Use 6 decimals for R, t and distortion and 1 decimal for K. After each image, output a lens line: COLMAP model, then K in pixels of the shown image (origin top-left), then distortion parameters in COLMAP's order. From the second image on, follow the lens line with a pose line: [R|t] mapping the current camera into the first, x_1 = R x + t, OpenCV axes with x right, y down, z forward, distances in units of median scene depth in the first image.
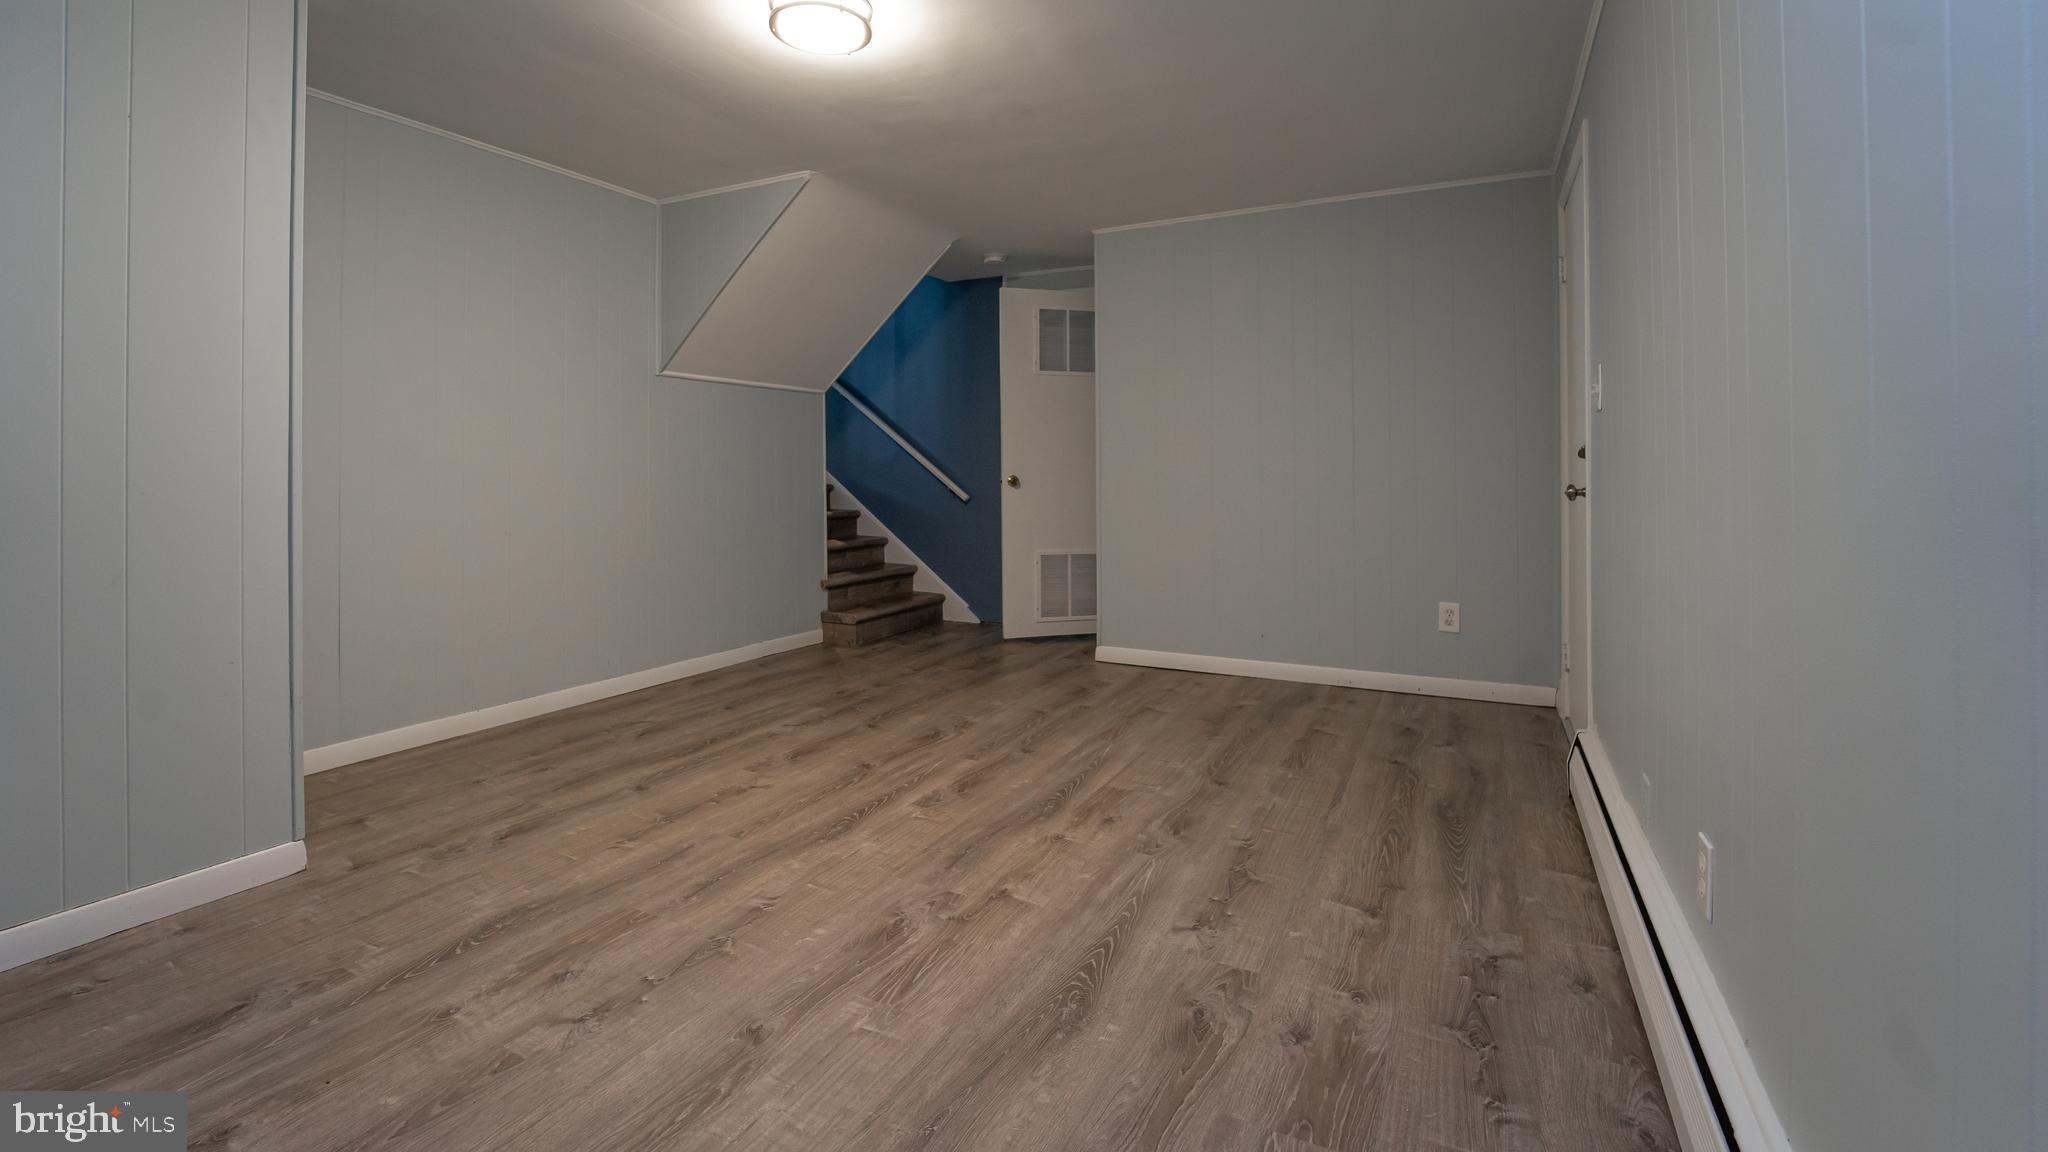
lens RADIAL K [[855.2, 0, 1024.0], [0, 855.2, 576.0], [0, 0, 1]] dist [-0.018271, -0.000704]
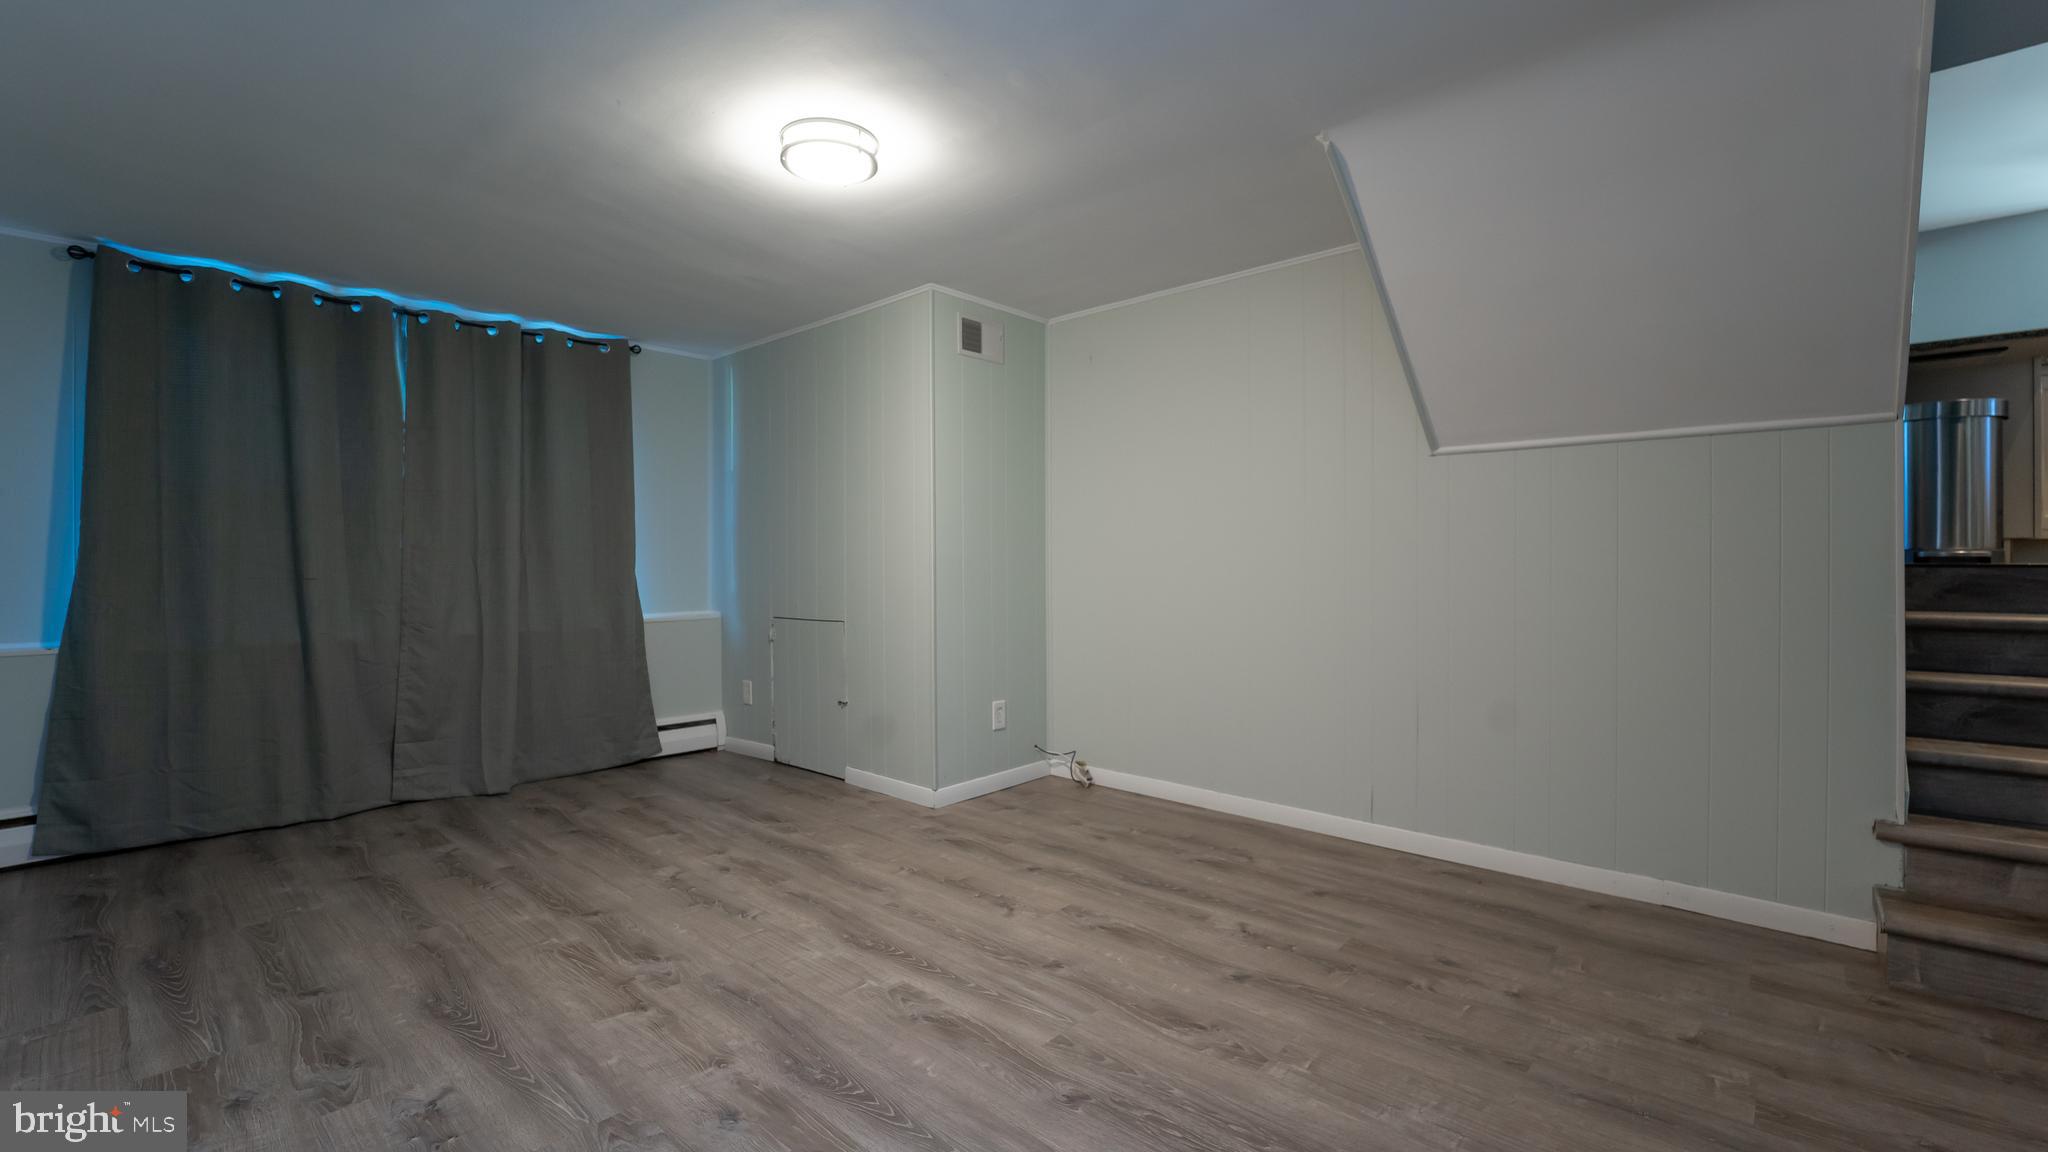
lens RADIAL K [[855.2, 0, 1024.0], [0, 855.2, 576.0], [0, 0, 1]] dist [-0.018271, -0.000704]
pose [[-0.249715, 0.017365, -0.968164, 0.853186], [-0.117118, 0.991957, 0.048000, -0.248816], [0.961210, 0.125376, -0.245673, 1.661023]]
